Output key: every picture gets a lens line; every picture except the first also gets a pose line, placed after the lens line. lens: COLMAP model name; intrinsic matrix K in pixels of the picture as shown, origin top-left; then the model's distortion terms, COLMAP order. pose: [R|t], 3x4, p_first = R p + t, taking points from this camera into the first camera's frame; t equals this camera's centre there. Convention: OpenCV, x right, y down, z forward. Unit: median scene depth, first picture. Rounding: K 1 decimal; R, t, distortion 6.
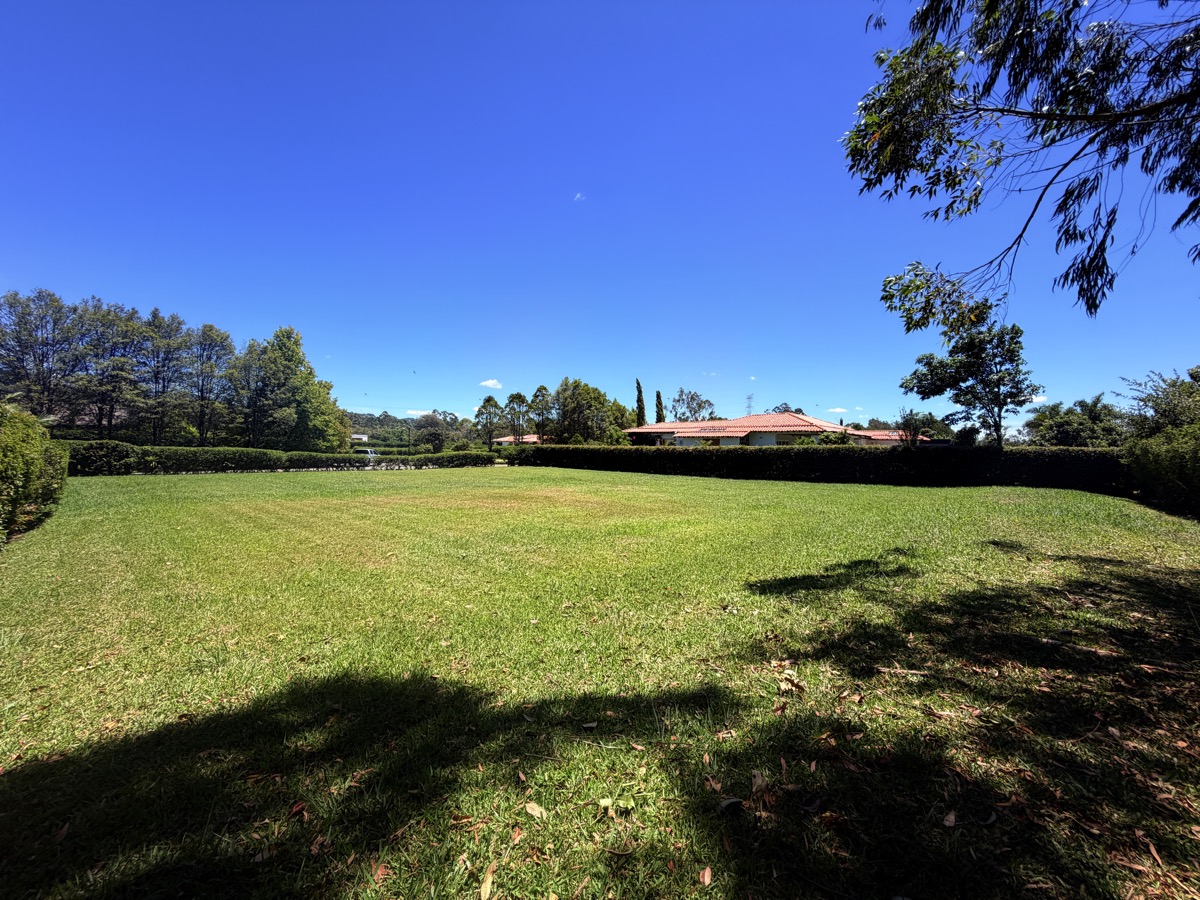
lens RADIAL K [[480.0, 0, 600.0], [0, 480.0, 450.0], [0, 0, 1]] dist [-0.001183, 0.000053]
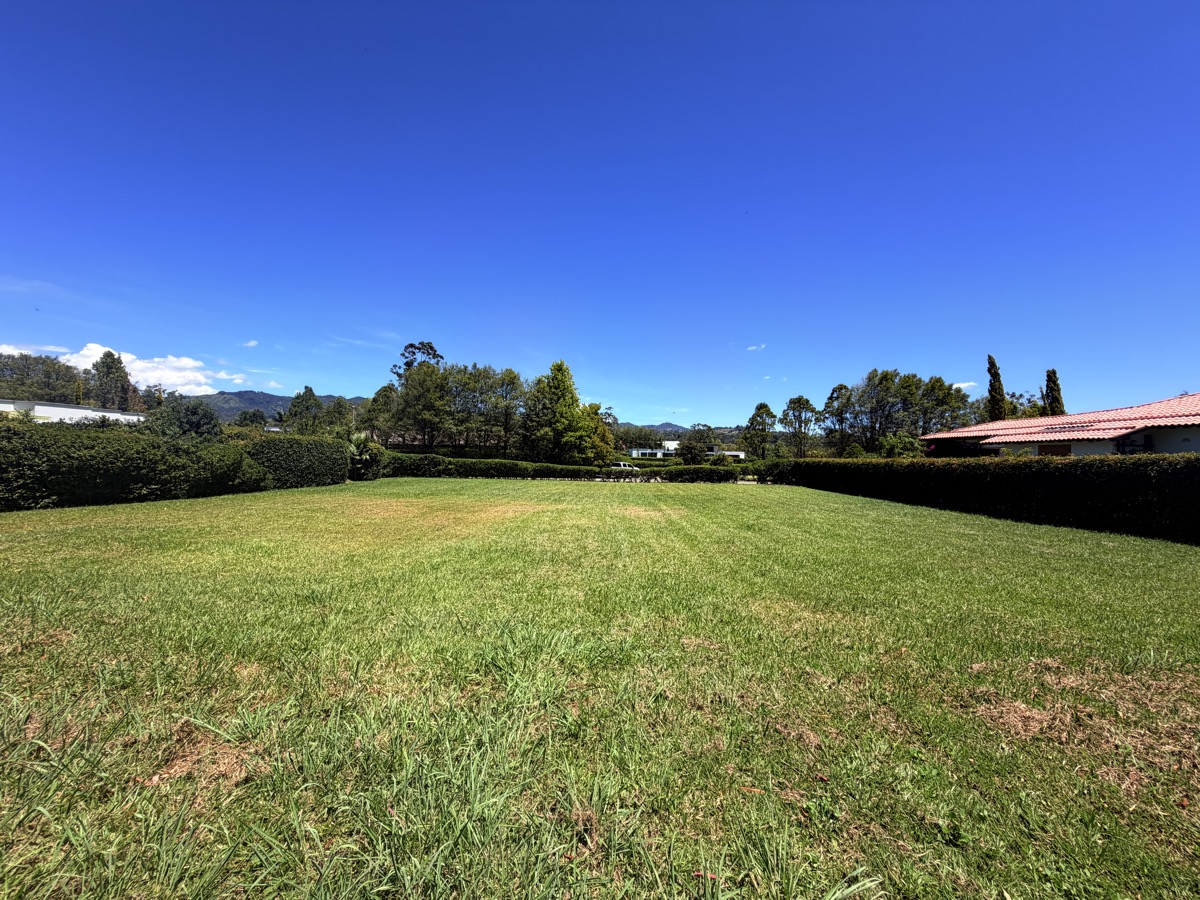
lens RADIAL K [[480.0, 0, 600.0], [0, 480.0, 450.0], [0, 0, 1]] dist [-0.001183, 0.000053]
pose [[0.649275, -0.016185, -0.760381, 0.304750], [-0.012146, 0.999425, -0.031645, 0.005129], [0.760456, 0.029782, 0.648706, 0.265198]]
